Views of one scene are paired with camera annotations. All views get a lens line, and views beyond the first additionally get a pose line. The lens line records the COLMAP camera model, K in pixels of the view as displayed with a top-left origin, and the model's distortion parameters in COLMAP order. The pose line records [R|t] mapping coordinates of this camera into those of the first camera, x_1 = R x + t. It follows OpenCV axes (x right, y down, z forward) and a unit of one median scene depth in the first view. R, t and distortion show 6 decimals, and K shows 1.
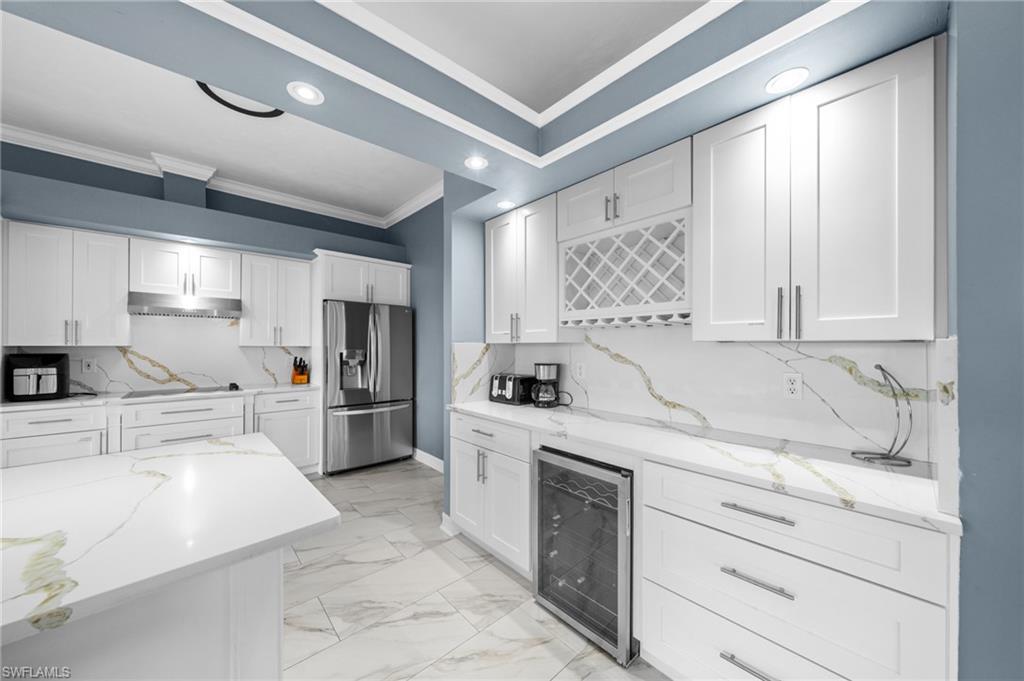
lens RADIAL K [[353.5, 0, 502.1], [0, 353.5, 345.6], [0, 0, 1]] dist [-0.002350, -0.000080]
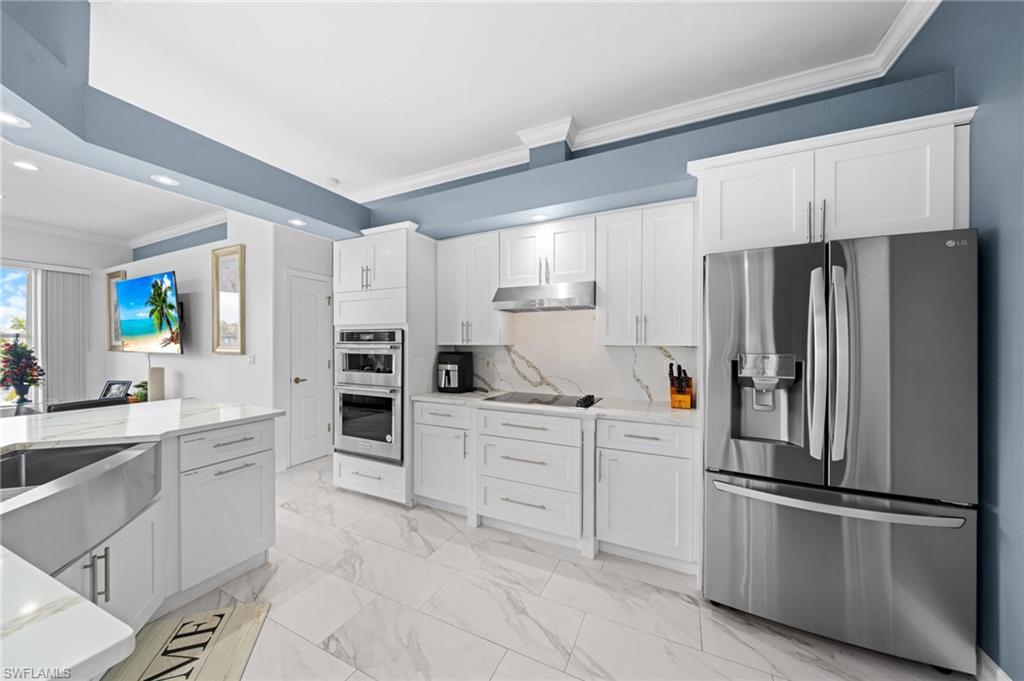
lens RADIAL K [[357.9, 0, 501.6], [0, 357.9, 346.6], [0, 0, 1]] dist [-0.002105, -0.000166]
pose [[0.372286, 0.005737, -0.928100, -0.144308], [0.001594, 0.999975, 0.006820, -0.001616], [0.928117, -0.004019, 0.372267, 0.600935]]
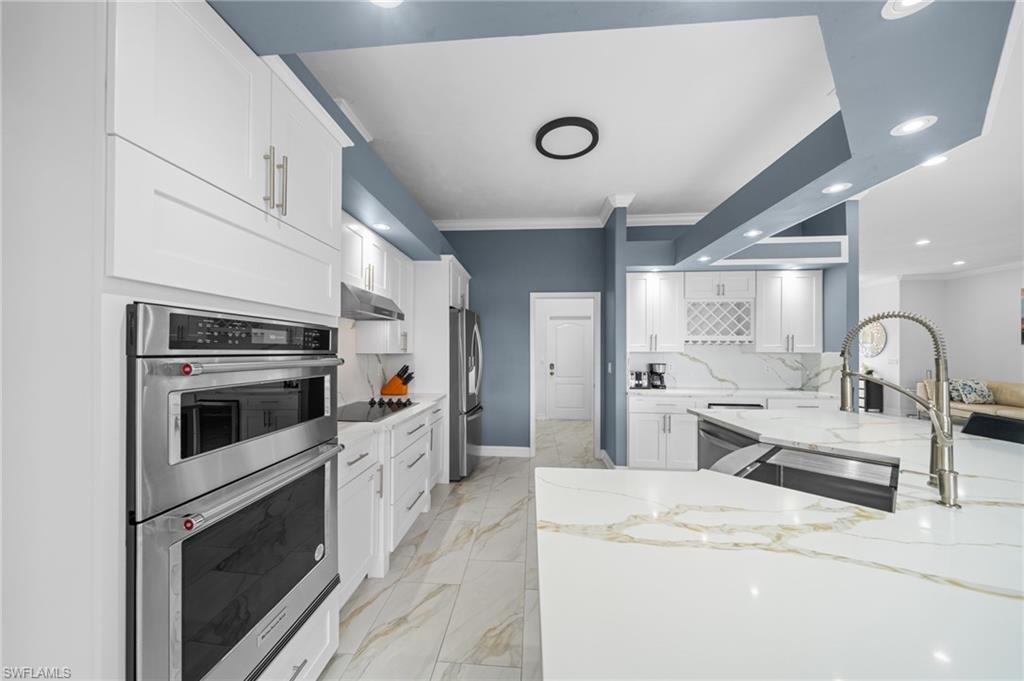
lens RADIAL K [[351.7, 0, 501.4], [0, 351.7, 349.5], [0, 0, 1]] dist [-0.006530, -0.000032]
pose [[0.727454, 0.004170, 0.686143, -1.228770], [-0.005447, 0.999985, -0.000302, -0.010955], [-0.686134, -0.003517, 0.727466, 0.209296]]
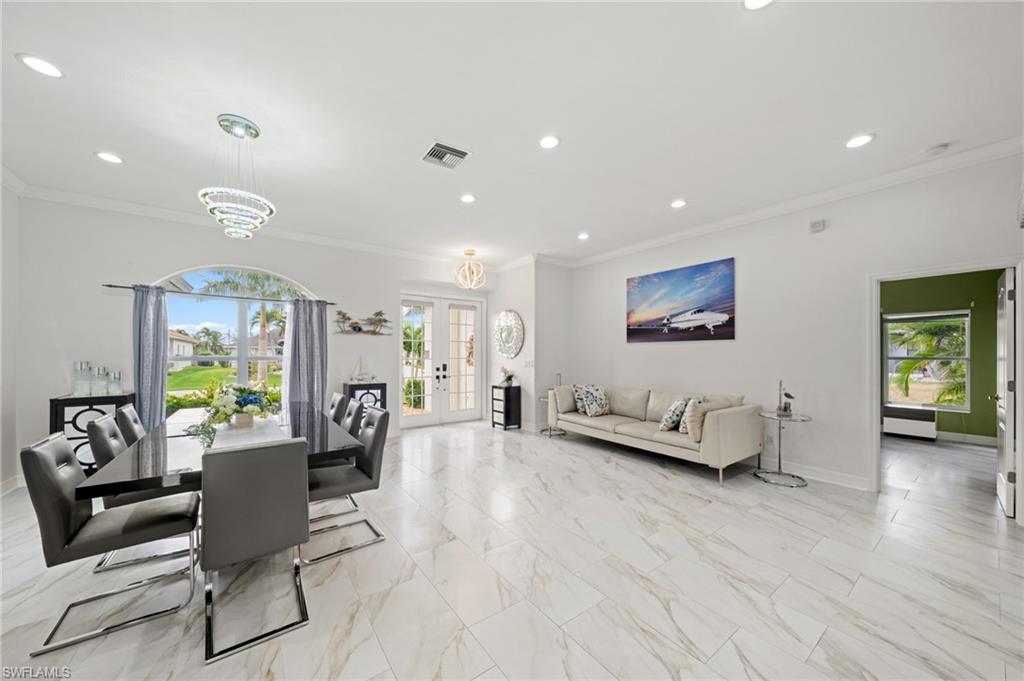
lens RADIAL K [[353.5, 0, 502.1], [0, 353.5, 345.6], [0, 0, 1]] dist [-0.002350, -0.000080]
pose [[0.095024, 0.018825, 0.995297, 0.456900], [-0.010662, 0.999783, -0.017892, -0.005915], [-0.995418, -0.008912, 0.095205, 0.069836]]
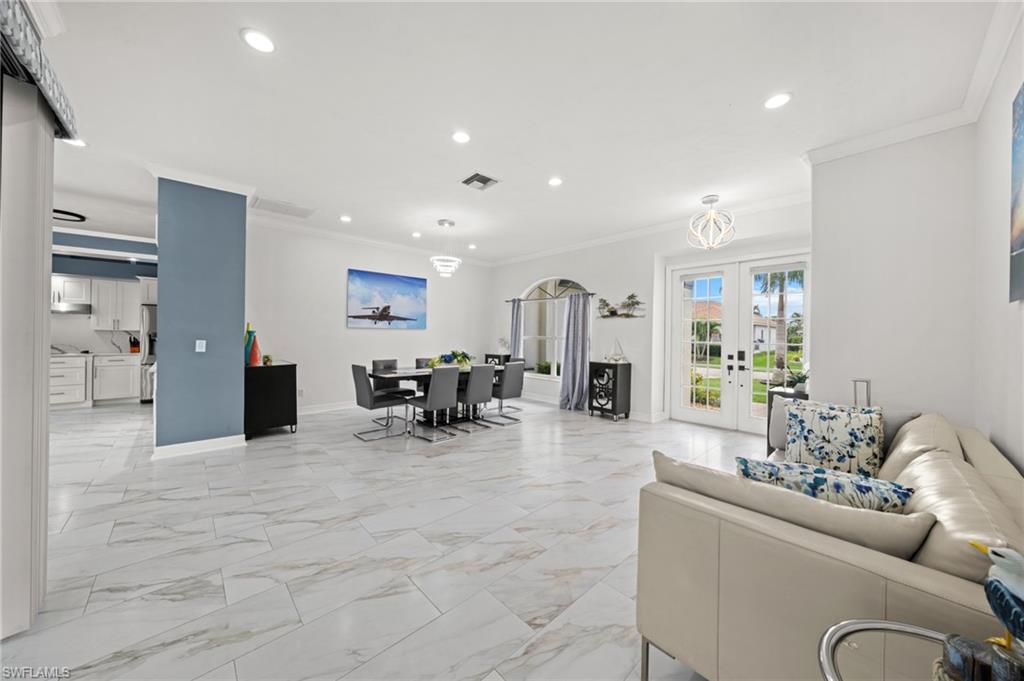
lens RADIAL K [[357.9, 0, 512.0], [0, 357.9, 331.6], [0, 0, 1]] dist [-0.001401, -0.000293]
pose [[0.999637, 0.007283, 0.025928, 1.512095], [-0.007284, 0.999973, -0.000064, -0.007432], [-0.025927, -0.000125, 0.999664, -0.978256]]
